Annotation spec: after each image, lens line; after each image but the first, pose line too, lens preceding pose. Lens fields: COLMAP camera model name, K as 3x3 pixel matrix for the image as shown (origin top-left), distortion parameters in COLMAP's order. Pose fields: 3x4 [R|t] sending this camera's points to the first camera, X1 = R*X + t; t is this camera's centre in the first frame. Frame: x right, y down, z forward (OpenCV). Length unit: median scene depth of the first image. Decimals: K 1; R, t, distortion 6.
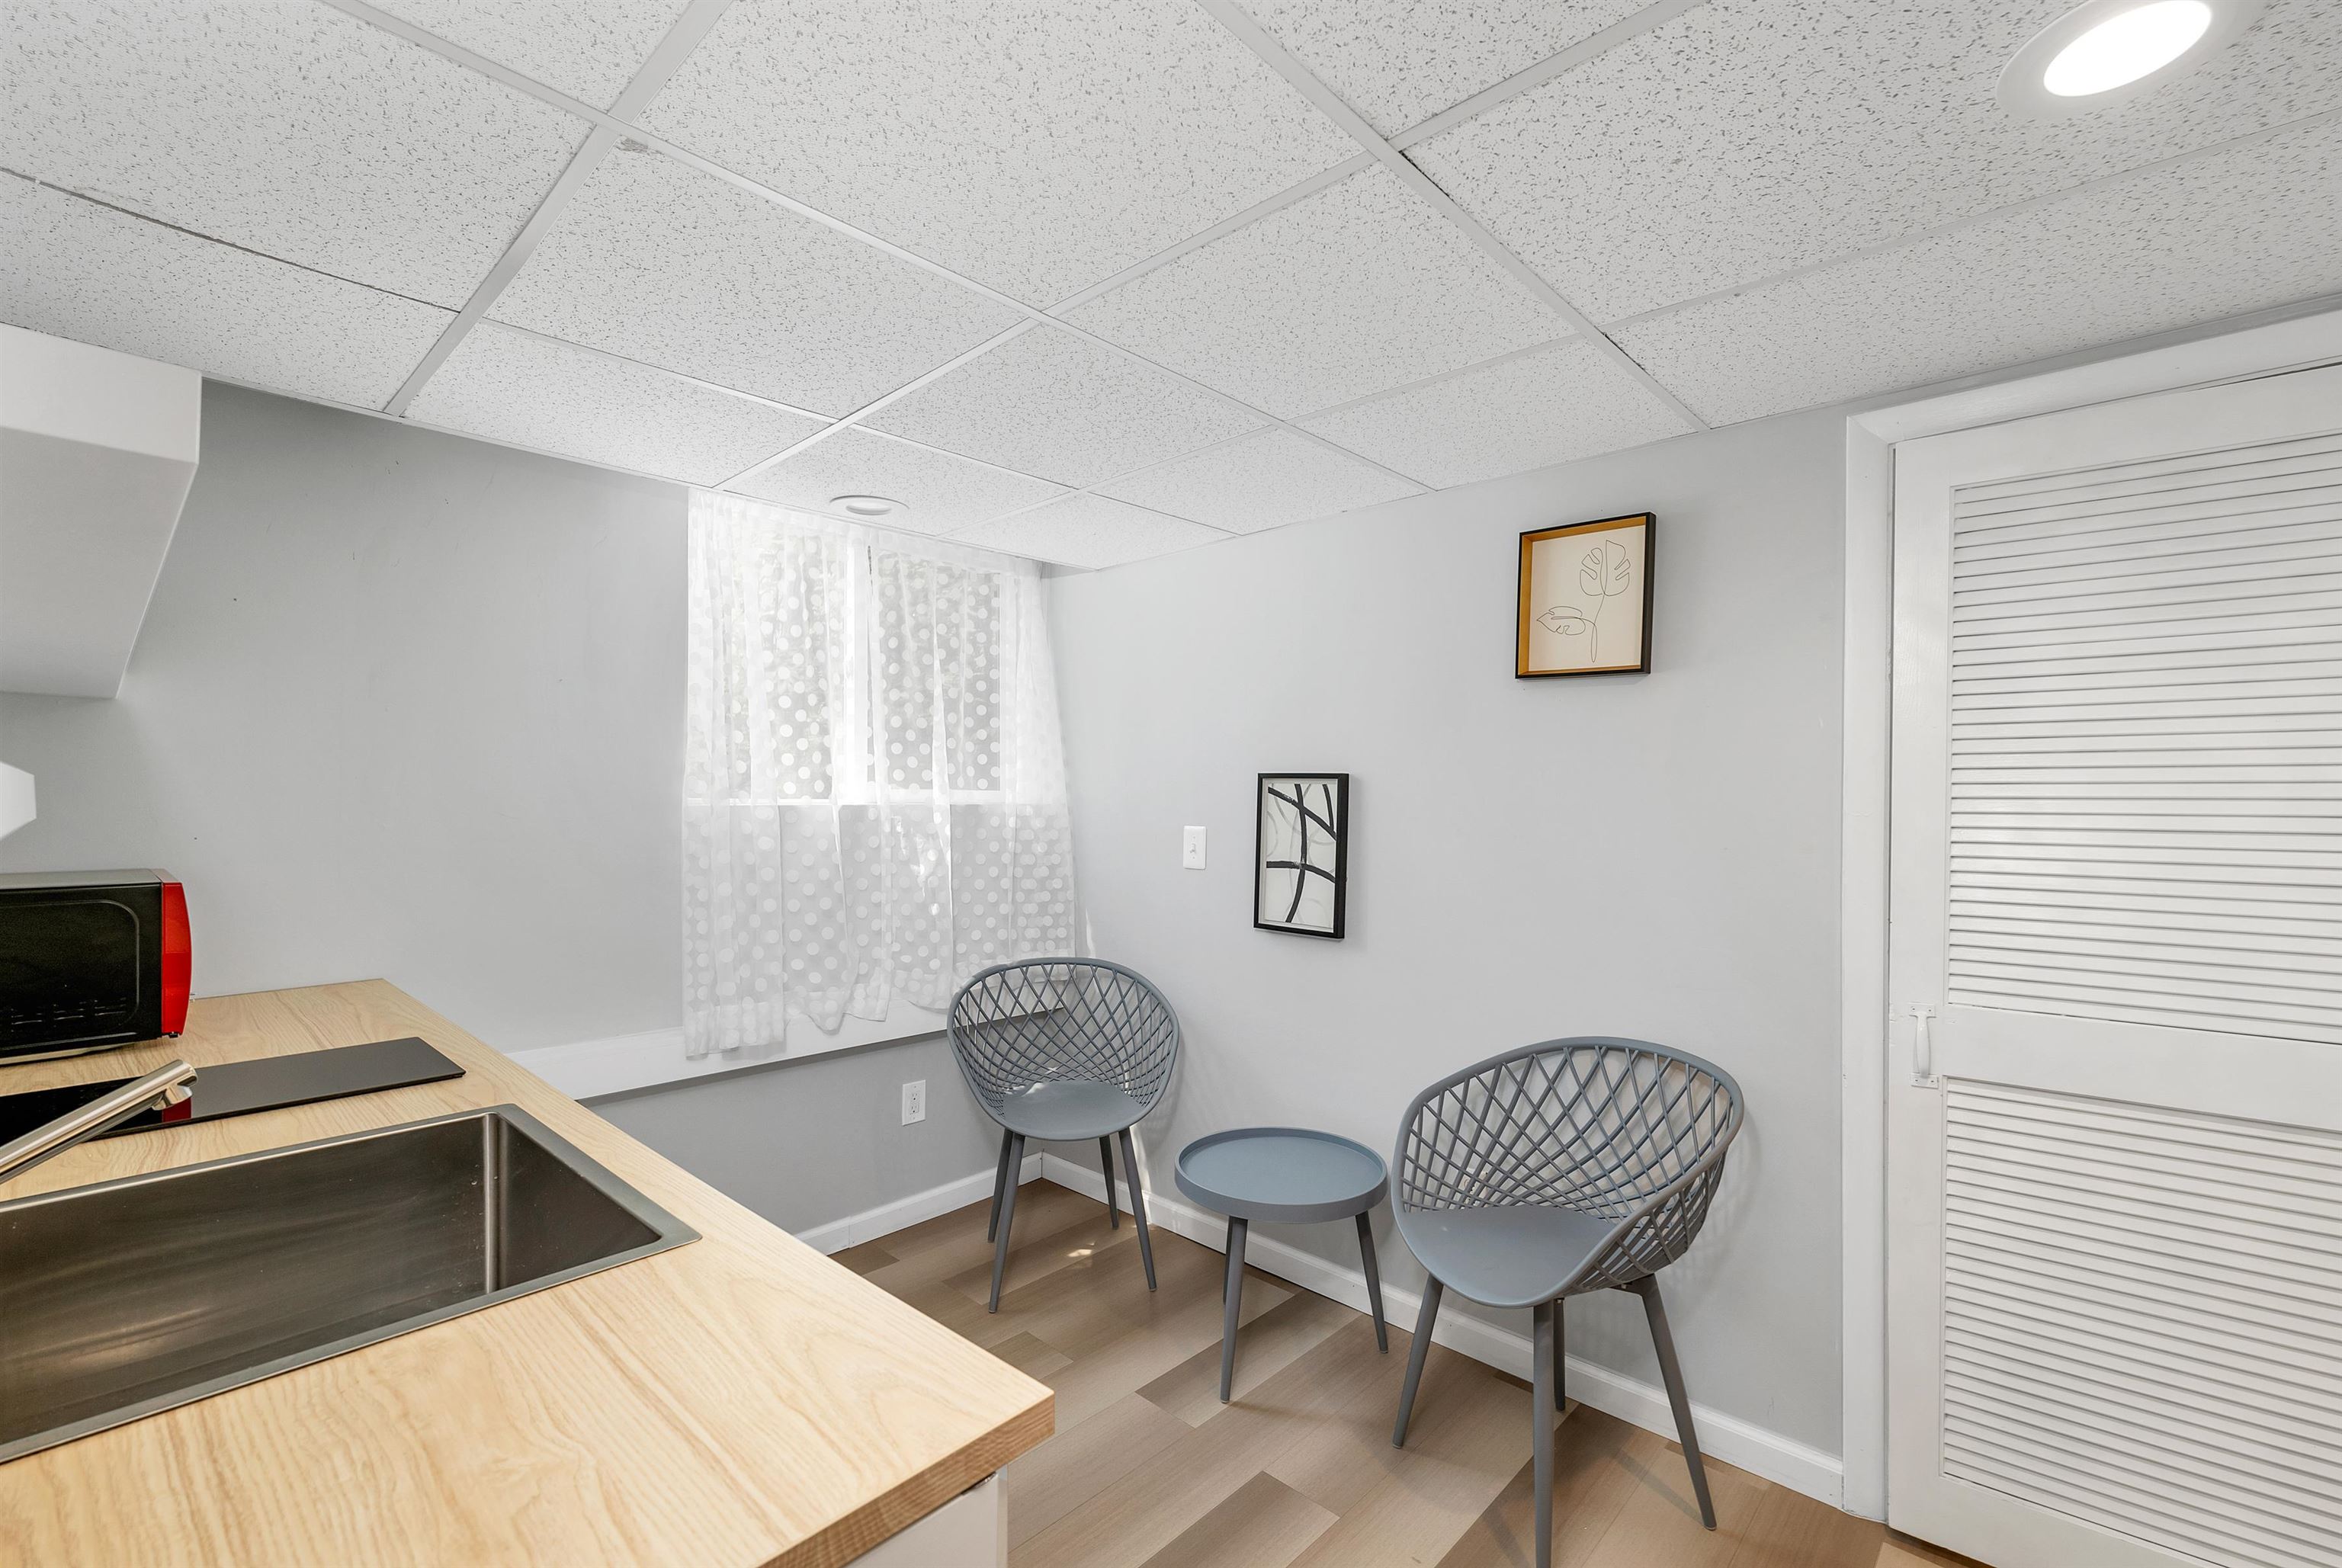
lens RADIAL K [[1019.6, 0, 1171.3], [0, 1019.6, 802.2], [0, 0, 1]] dist [-0.004073, -0.000336]
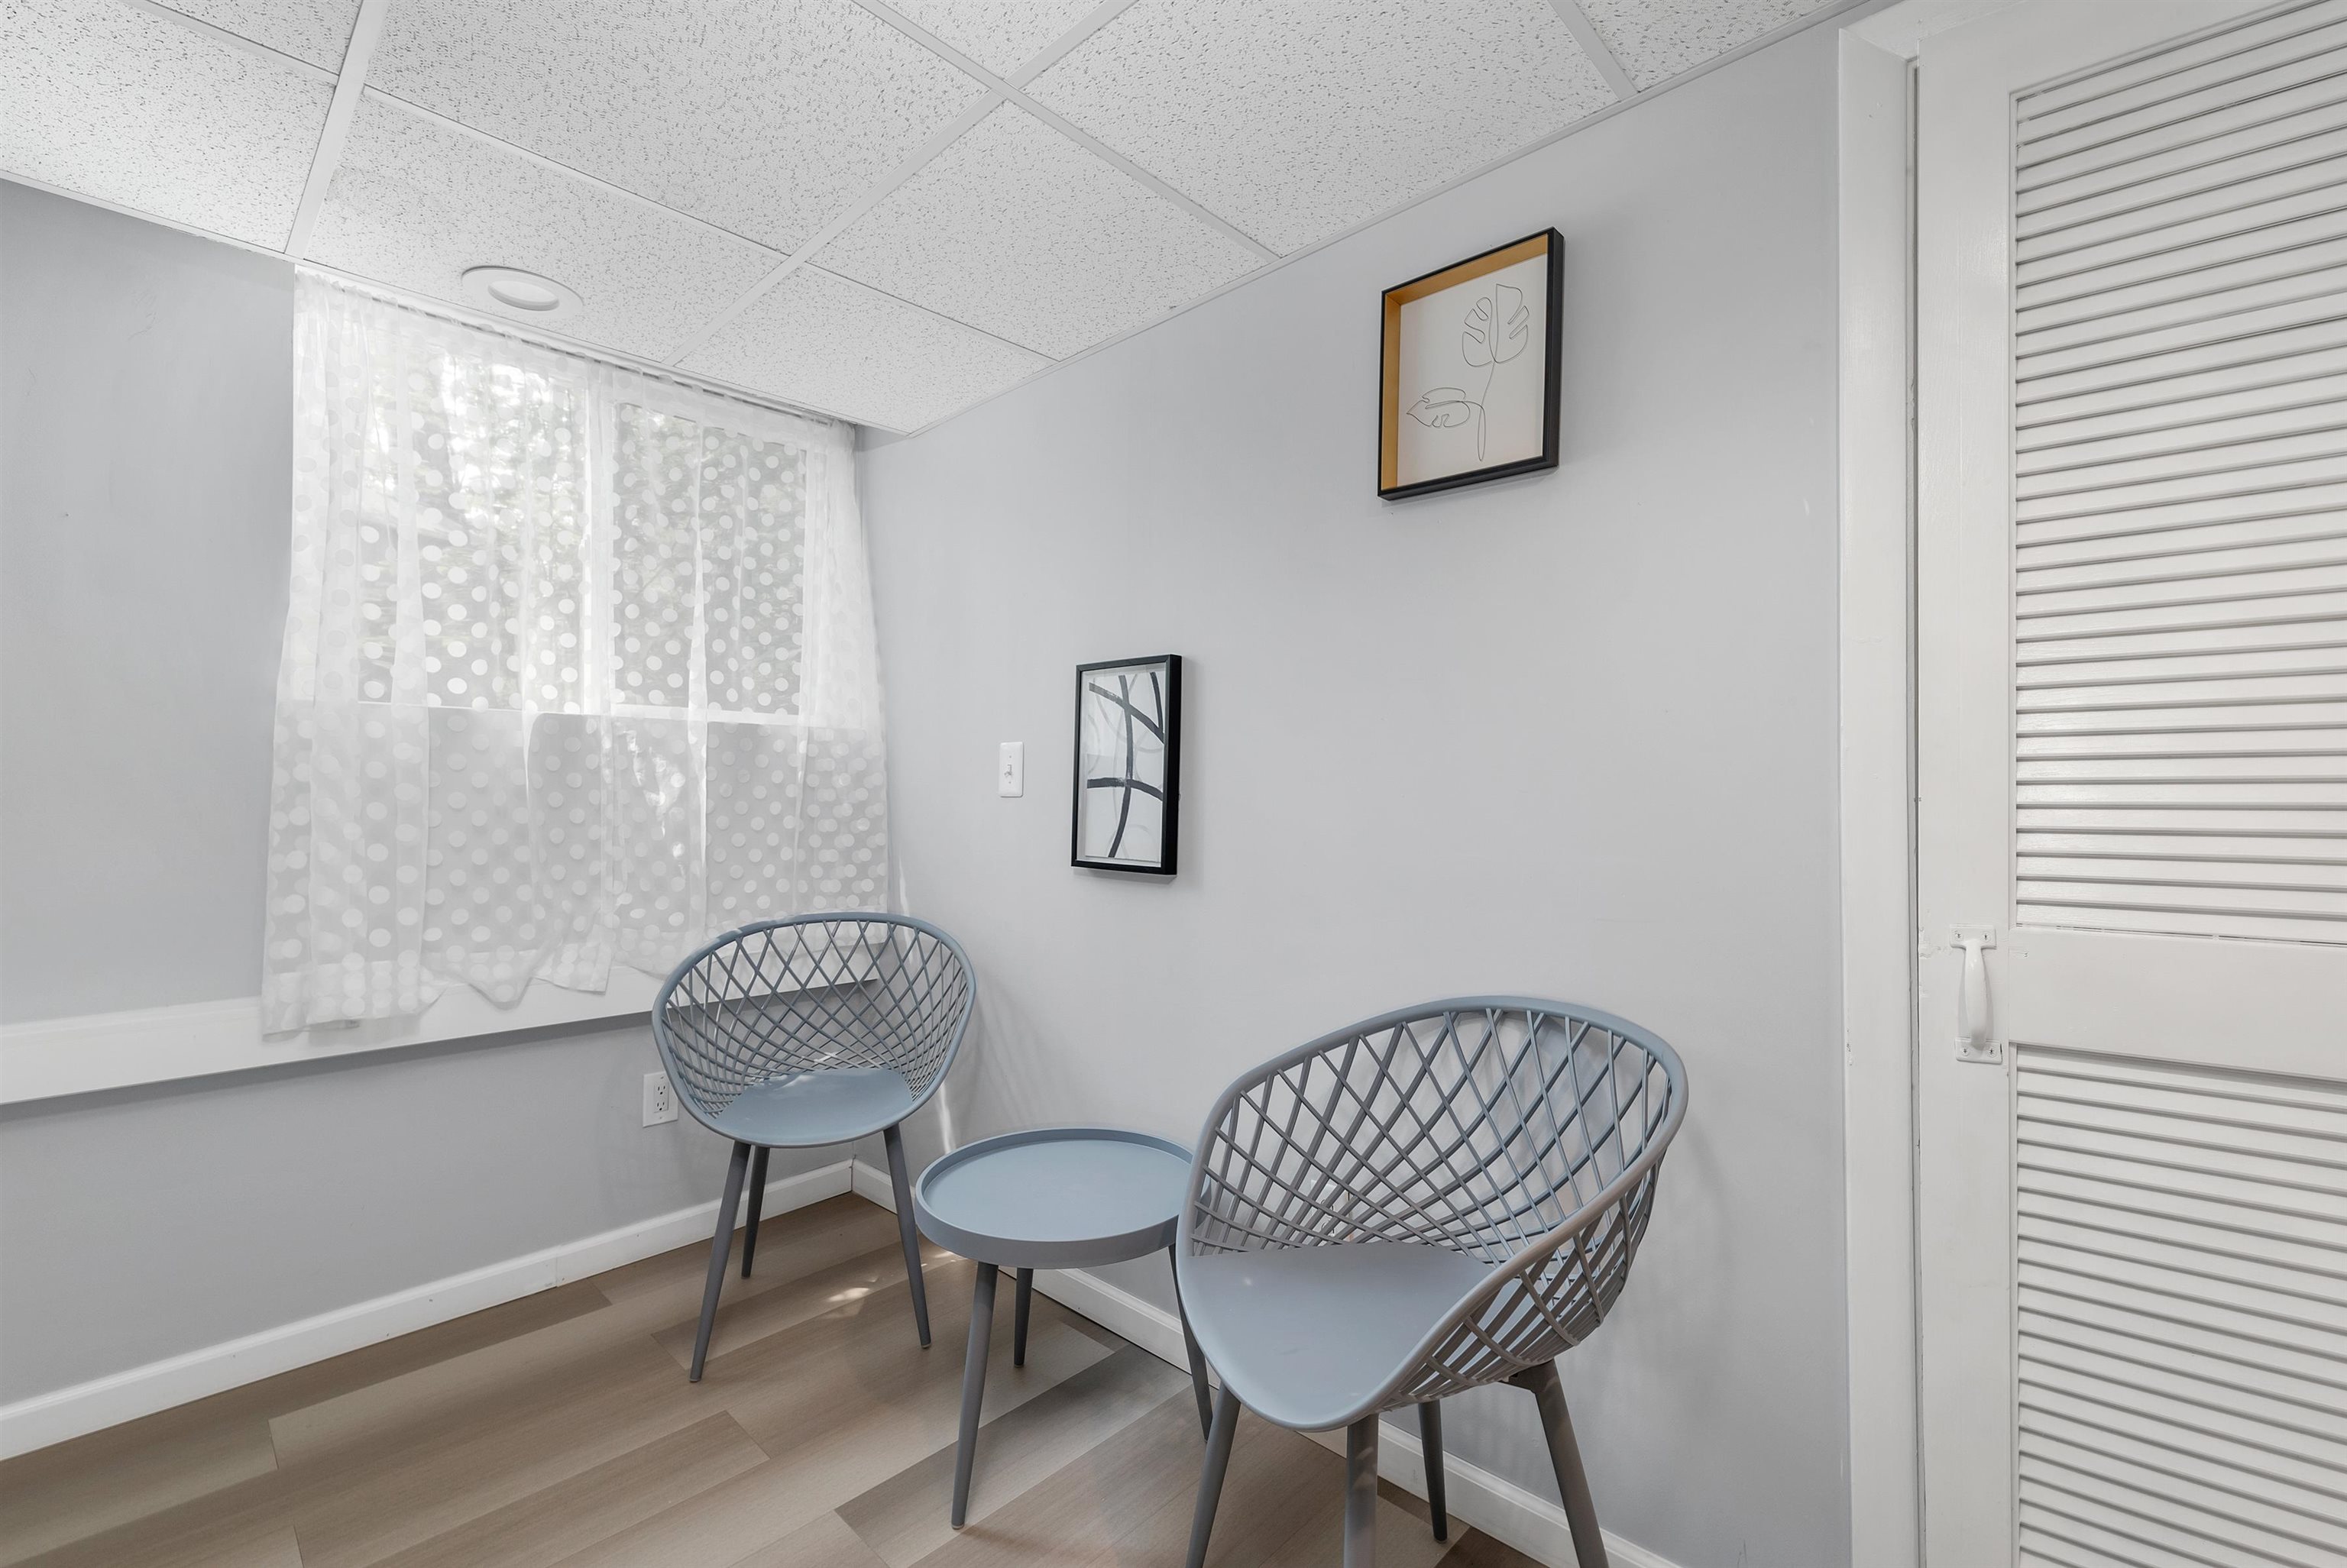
lens RADIAL K [[1003.4, 0, 1176.9], [0, 1003.4, 795.2], [0, 0, 1]] dist [0.000084, -0.000300]
pose [[0.999986, -0.005293, 0.000165, 0.170144], [0.005294, 0.999950, -0.008498, 0.080922], [-0.000120, 0.008498, 0.999964, 0.260058]]
